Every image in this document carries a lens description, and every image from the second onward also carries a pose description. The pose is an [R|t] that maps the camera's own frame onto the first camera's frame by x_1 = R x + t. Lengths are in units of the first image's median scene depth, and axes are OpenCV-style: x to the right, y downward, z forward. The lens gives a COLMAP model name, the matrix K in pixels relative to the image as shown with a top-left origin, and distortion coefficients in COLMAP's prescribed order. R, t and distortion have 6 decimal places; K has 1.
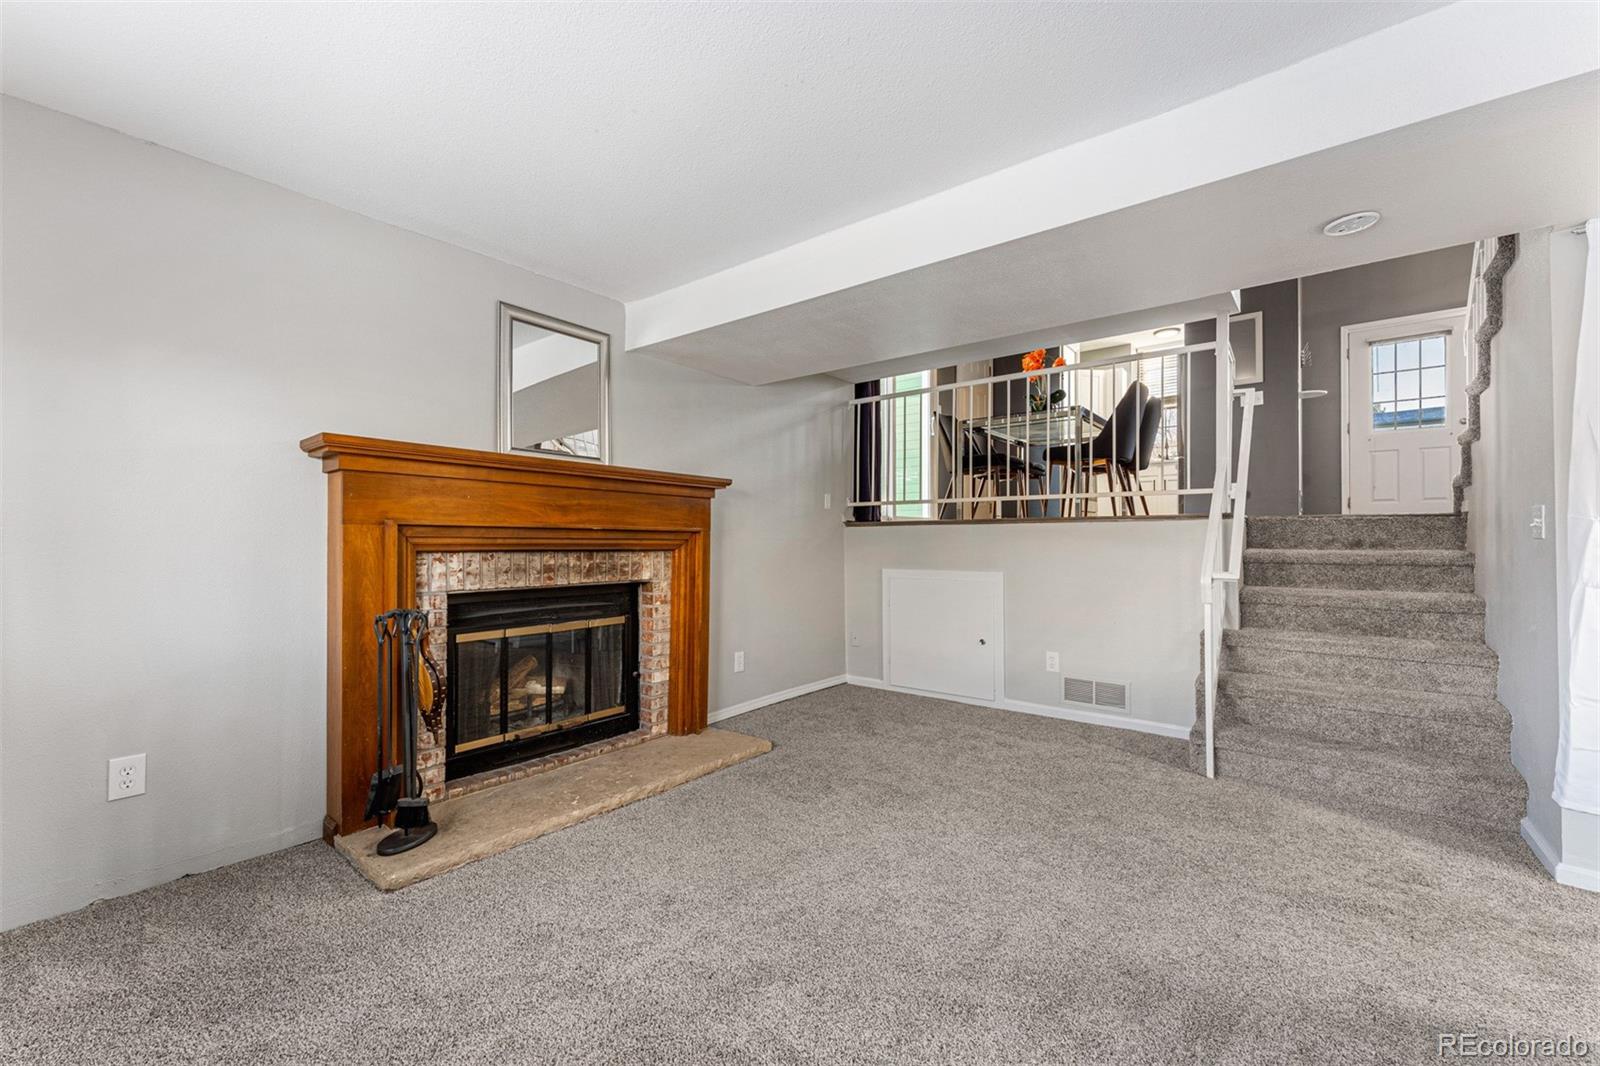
lens RADIAL K [[660.2, 0, 794.8], [0, 660.2, 531.6], [0, 0, 1]] dist [0.000810, 0.000058]
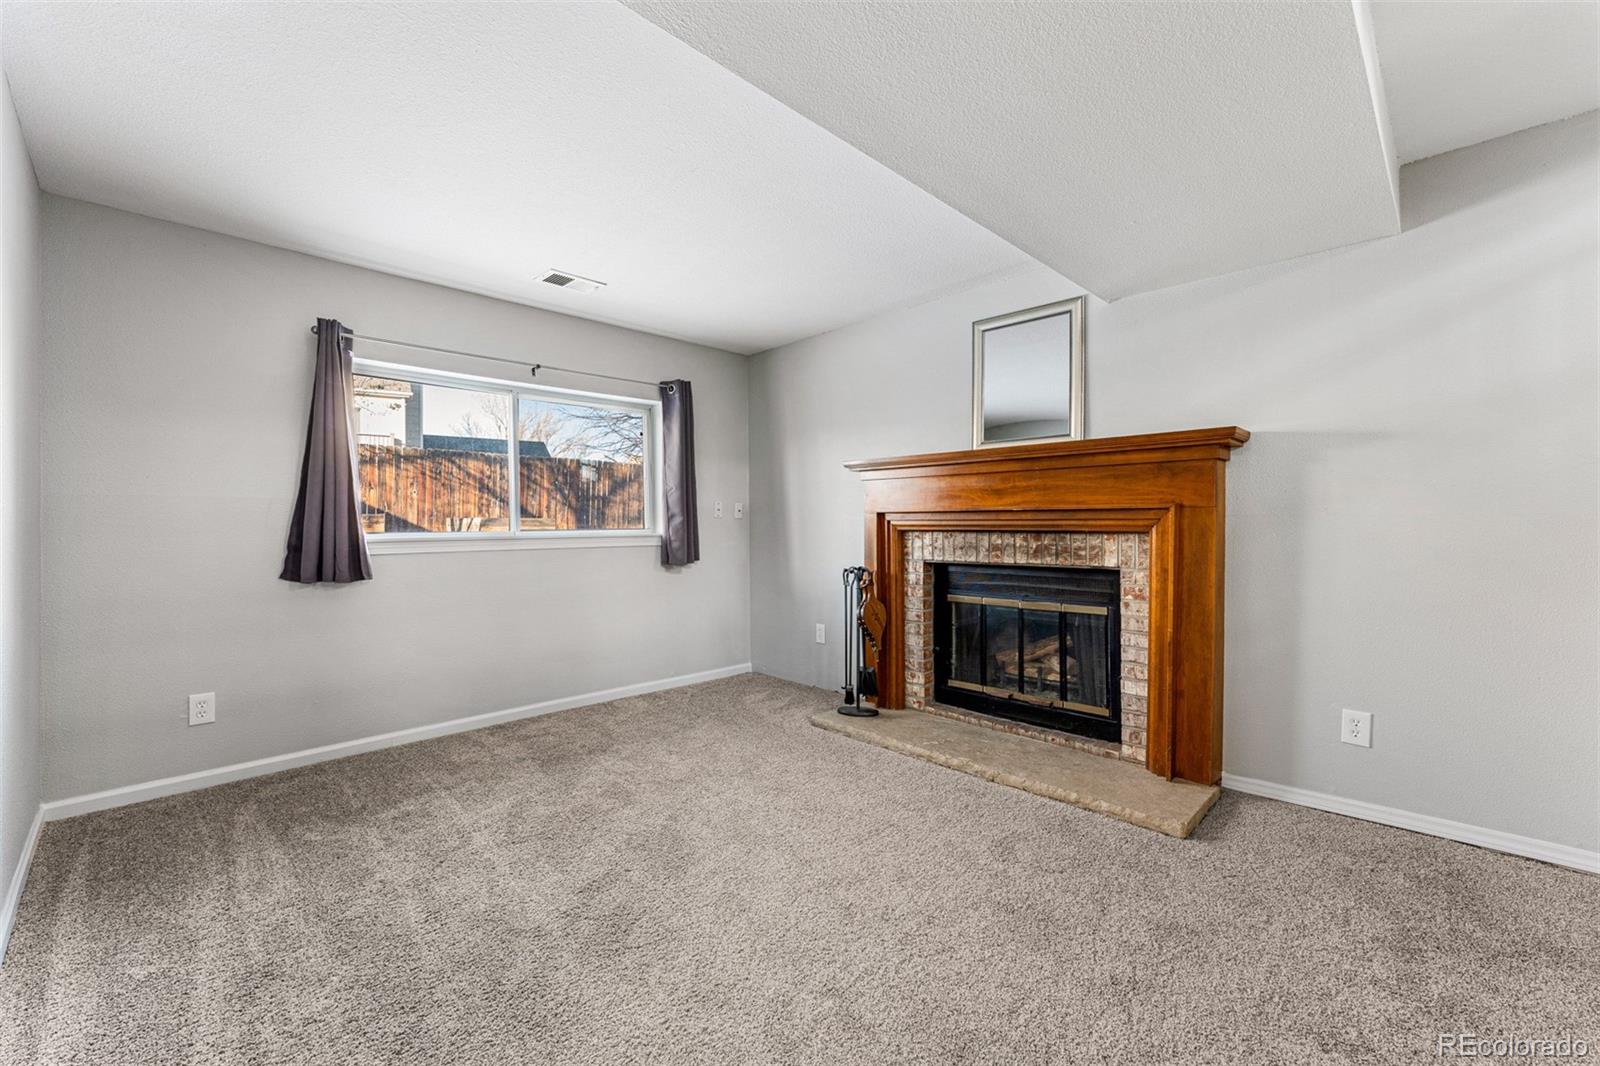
lens RADIAL K [[660.2, 0, 794.8], [0, 660.2, 531.6], [0, 0, 1]] dist [0.000810, 0.000058]
pose [[-0.133216, 0.008465, -0.991051, 0.741596], [0.020730, 0.999769, 0.005753, 0.015889], [0.990870, -0.019778, -0.133361, 0.794477]]
